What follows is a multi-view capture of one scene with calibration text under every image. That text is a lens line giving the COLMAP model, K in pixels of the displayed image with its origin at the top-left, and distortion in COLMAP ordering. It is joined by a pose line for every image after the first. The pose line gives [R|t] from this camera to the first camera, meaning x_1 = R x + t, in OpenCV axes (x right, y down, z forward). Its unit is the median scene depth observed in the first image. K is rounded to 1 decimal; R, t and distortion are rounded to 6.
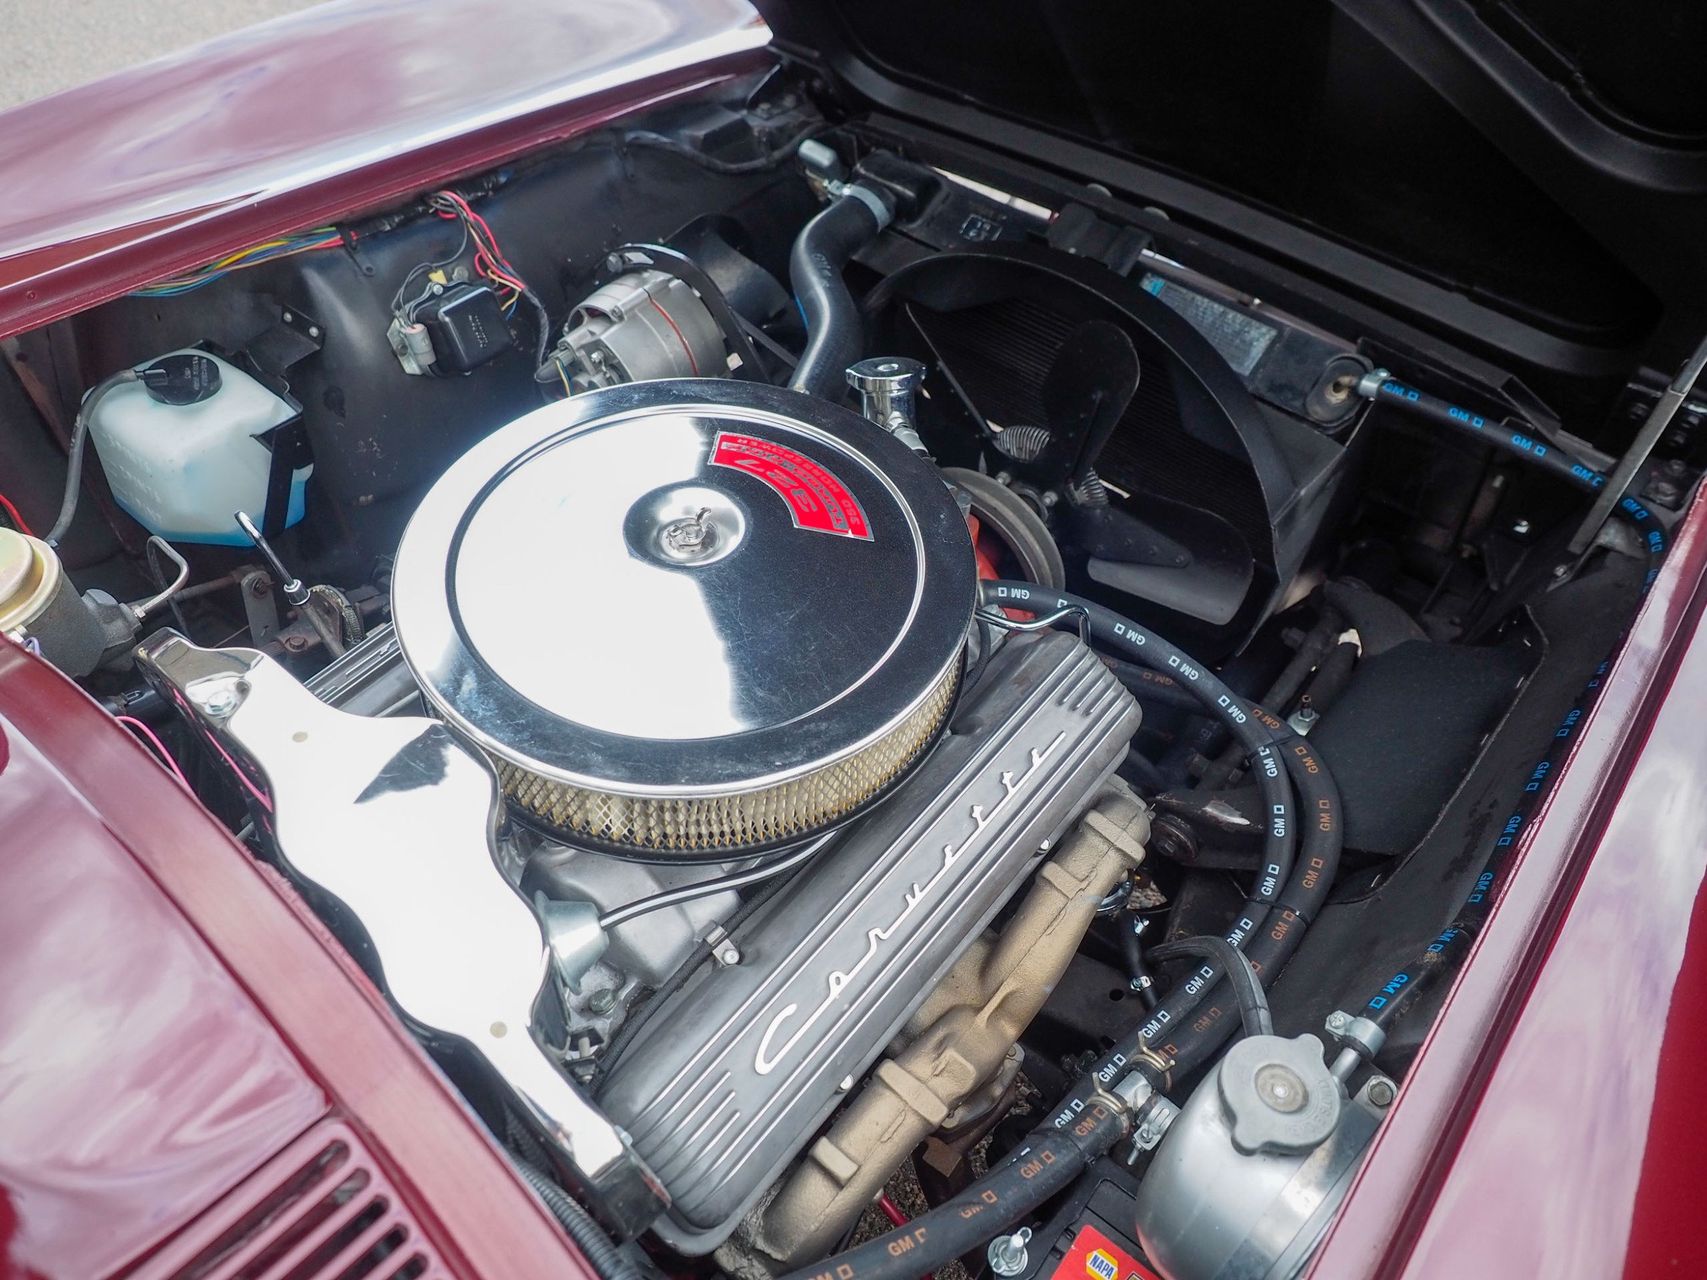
lens RADIAL K [[1206.0, 0, 859.4], [0, 1206.0, 619.5], [0, 0, 1]] dist [-0.015564, 0.002176]
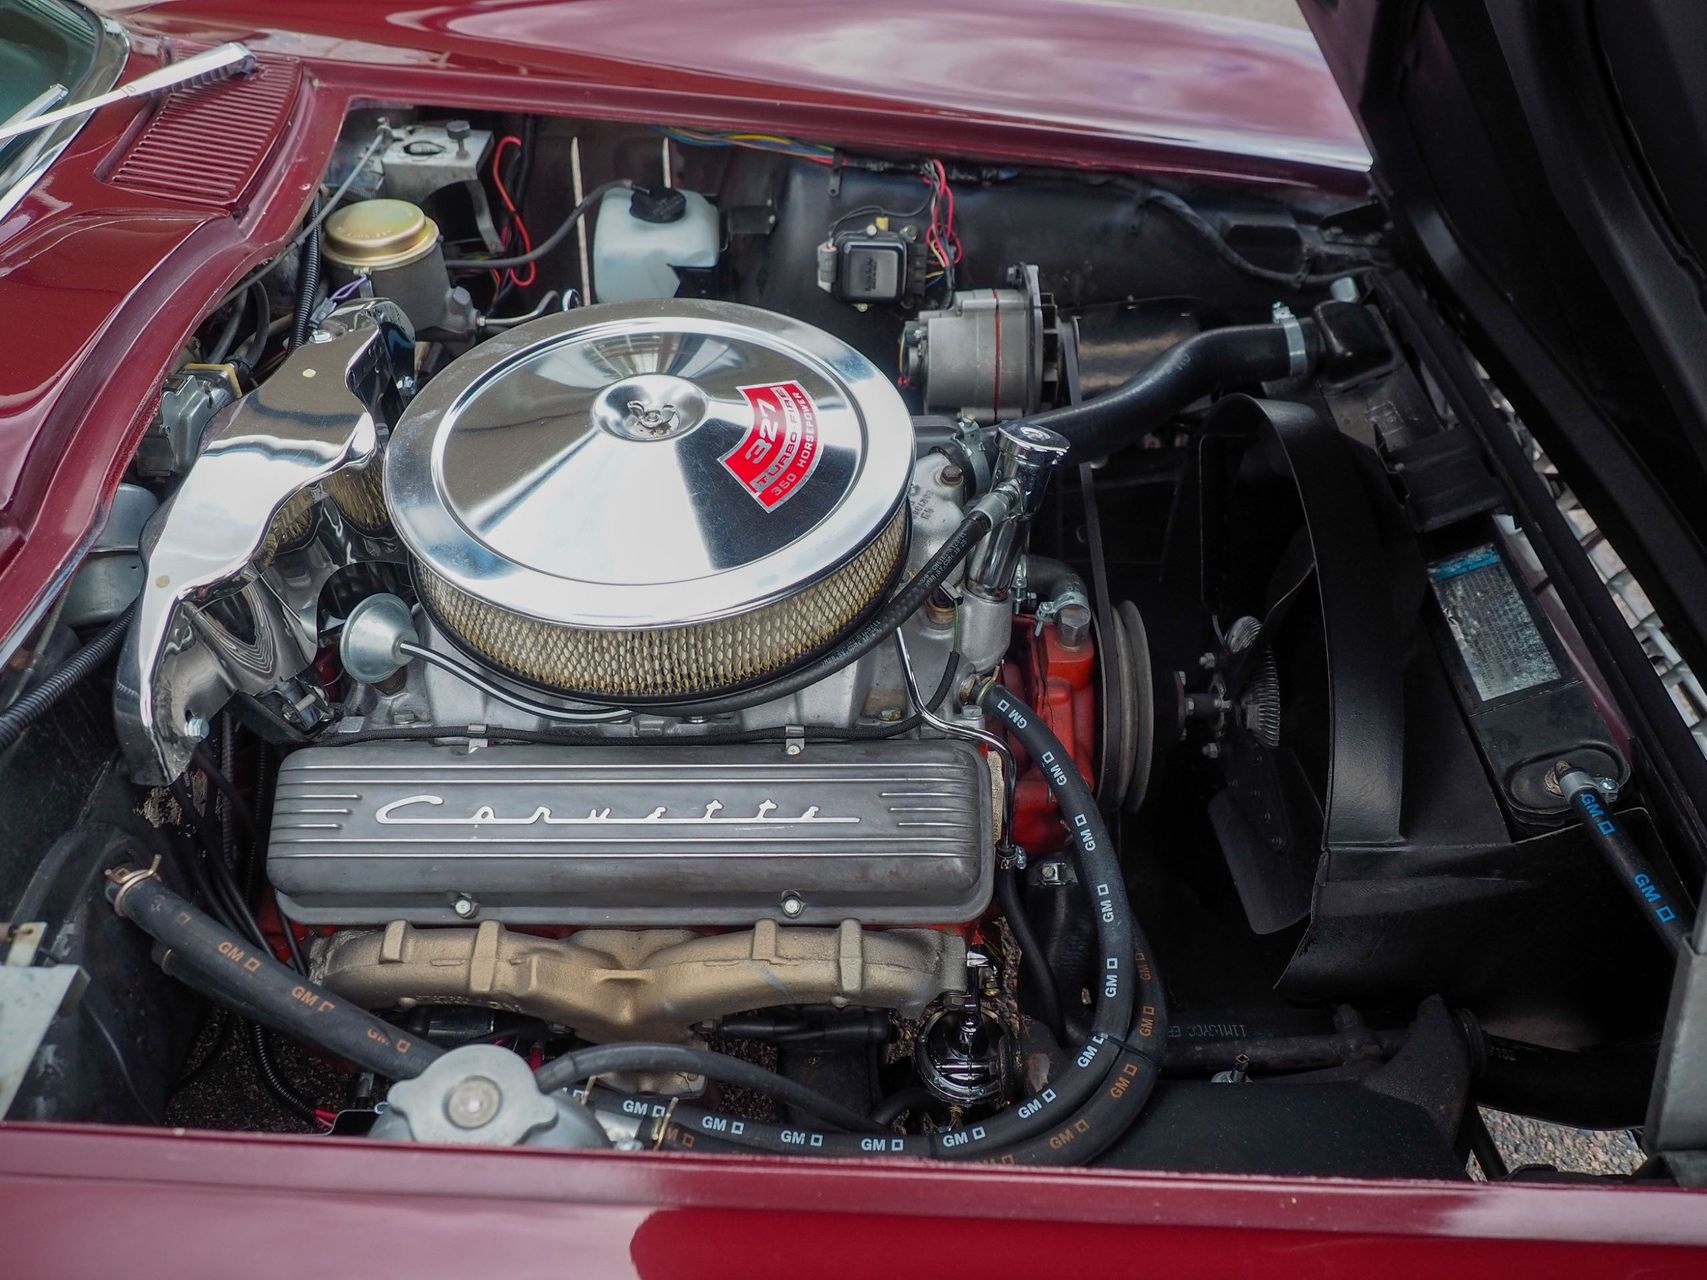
lens RADIAL K [[1206.0, 0, 859.4], [0, 1206.0, 619.5], [0, 0, 1]] dist [-0.015564, 0.002176]
pose [[0.640091, 0.534421, -0.551976, 0.453283], [-0.573378, 0.810485, 0.119800, -0.106842], [0.511392, 0.239808, 0.825209, 0.152275]]
